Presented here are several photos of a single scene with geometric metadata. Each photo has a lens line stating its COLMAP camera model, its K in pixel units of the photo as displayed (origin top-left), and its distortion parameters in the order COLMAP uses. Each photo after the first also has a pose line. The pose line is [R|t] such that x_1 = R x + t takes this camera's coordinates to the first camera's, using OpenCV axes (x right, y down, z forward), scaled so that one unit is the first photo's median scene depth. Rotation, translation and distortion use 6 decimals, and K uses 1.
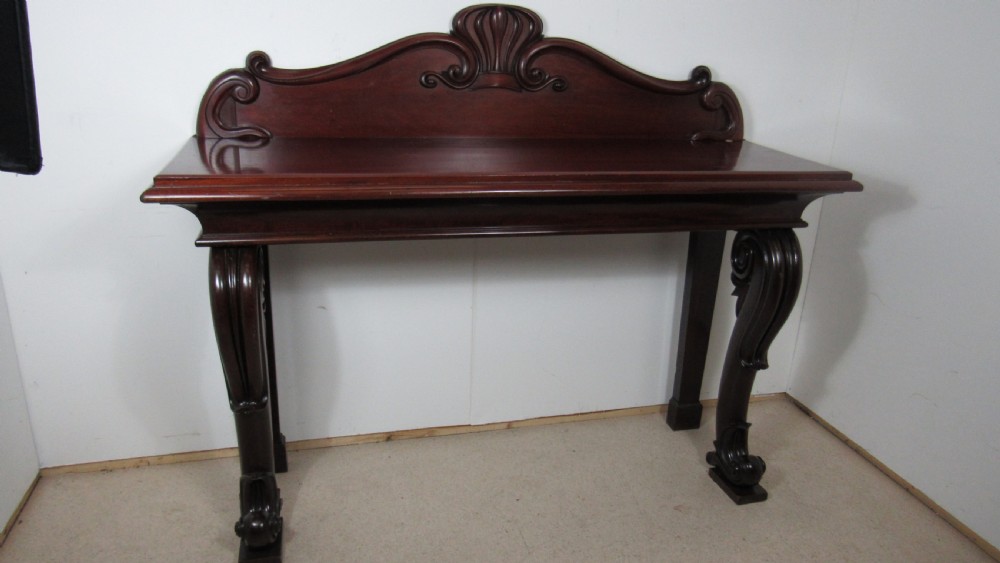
lens RADIAL K [[719.5, 0, 507.2], [0, 719.5, 283.9], [0, 0, 1]] dist [-0.022888, 0.003520]
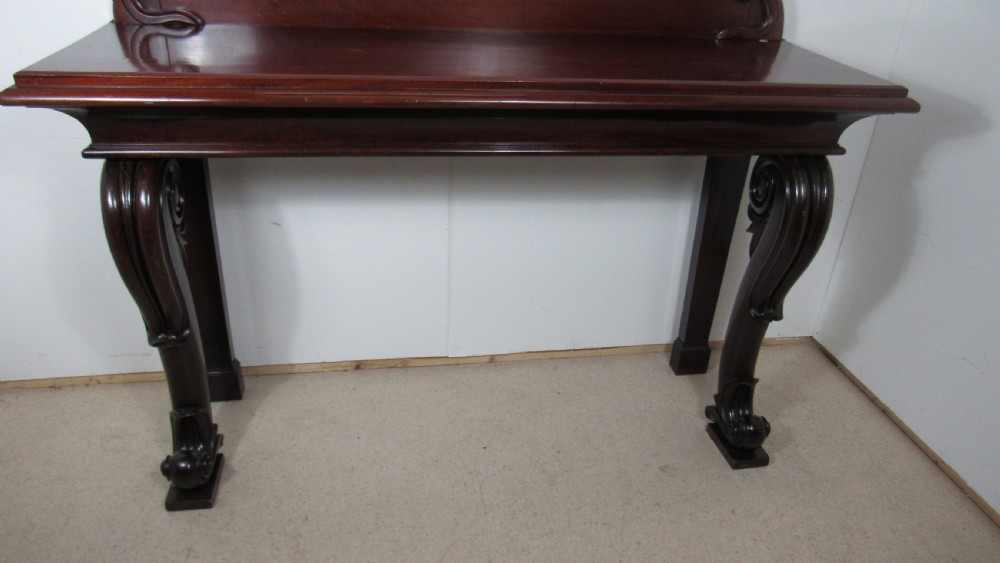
lens RADIAL K [[719.5, 0, 505.0], [0, 719.5, 284.2], [0, 0, 1]] dist [-0.022888, 0.003520]
pose [[0.995995, 0.049875, -0.074204, 0.098732], [-0.038609, 0.988505, 0.146175, -0.035844], [0.080642, -0.142725, 0.986472, 0.143221]]
